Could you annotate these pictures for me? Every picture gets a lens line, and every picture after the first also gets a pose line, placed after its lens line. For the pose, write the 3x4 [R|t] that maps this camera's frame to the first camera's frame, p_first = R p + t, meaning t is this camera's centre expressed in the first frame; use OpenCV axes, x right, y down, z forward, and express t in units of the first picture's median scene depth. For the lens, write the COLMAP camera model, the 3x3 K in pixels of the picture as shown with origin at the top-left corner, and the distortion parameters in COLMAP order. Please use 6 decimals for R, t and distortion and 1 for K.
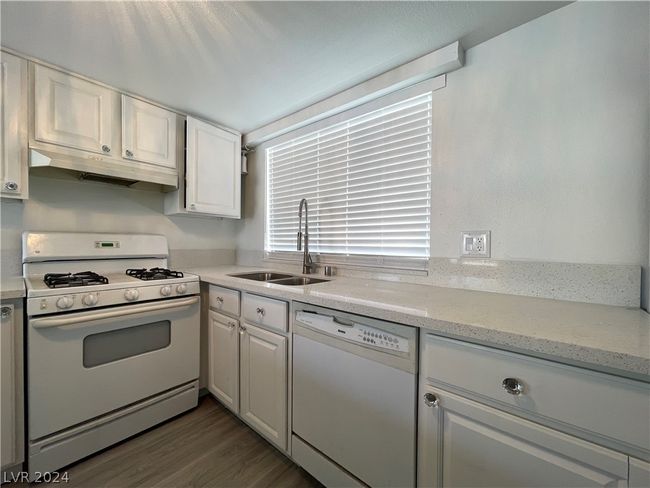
lens RADIAL K [[263.4, 0, 325.0], [0, 263.4, 247.1], [0, 0, 1]] dist [-0.002131, 0.000542]
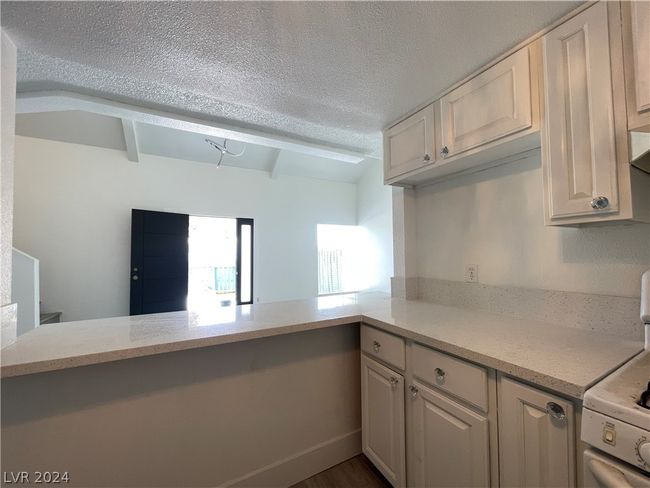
lens RADIAL K [[263.4, 0, 325.0], [0, 263.4, 247.1], [0, 0, 1]] dist [-0.002131, 0.000542]
pose [[-0.355860, -0.033817, -0.933927, -0.289164], [-0.007936, 0.999418, -0.033164, -0.078245], [0.934506, -0.004390, -0.355921, 0.481344]]
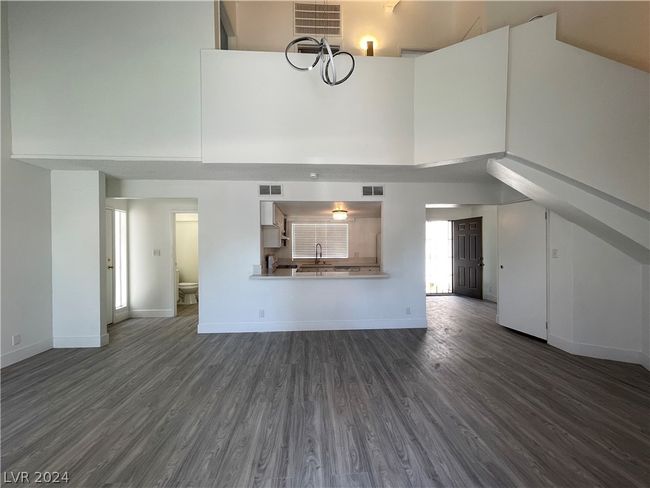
lens RADIAL K [[263.4, 0, 325.0], [0, 263.4, 247.1], [0, 0, 1]] dist [-0.002131, 0.000542]
pose [[0.721008, -0.018093, 0.692690, -2.798468], [0.026003, 0.999661, -0.000956, -0.137707], [-0.692438, 0.018702, 0.721235, -1.886940]]
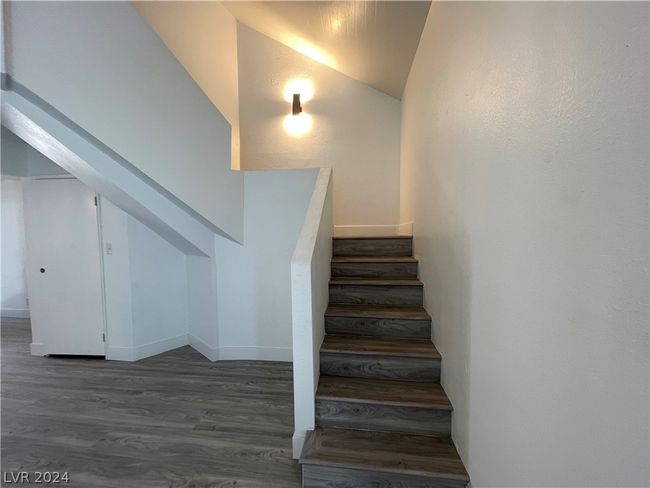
lens RADIAL K [[263.4, 0, 325.0], [0, 263.4, 247.1], [0, 0, 1]] dist [-0.002131, 0.000542]
pose [[-0.540233, -0.048822, 0.840098, -2.238100], [0.018005, 0.997416, 0.069543, -0.144436], [-0.841323, 0.052695, -0.537959, -1.906948]]
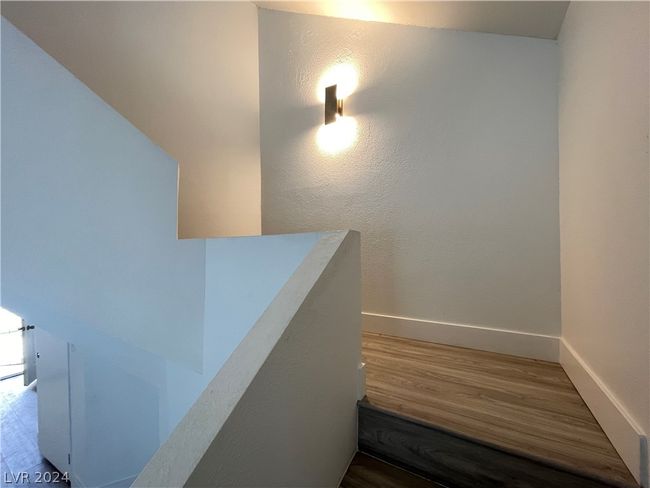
lens RADIAL K [[263.4, 0, 325.0], [0, 263.4, 247.1], [0, 0, 1]] dist [-0.002131, 0.000542]
pose [[-0.146541, -0.009686, 0.989157, -1.505434], [0.037020, 0.999198, 0.015269, -0.492573], [-0.988512, 0.038856, -0.146064, -2.684534]]
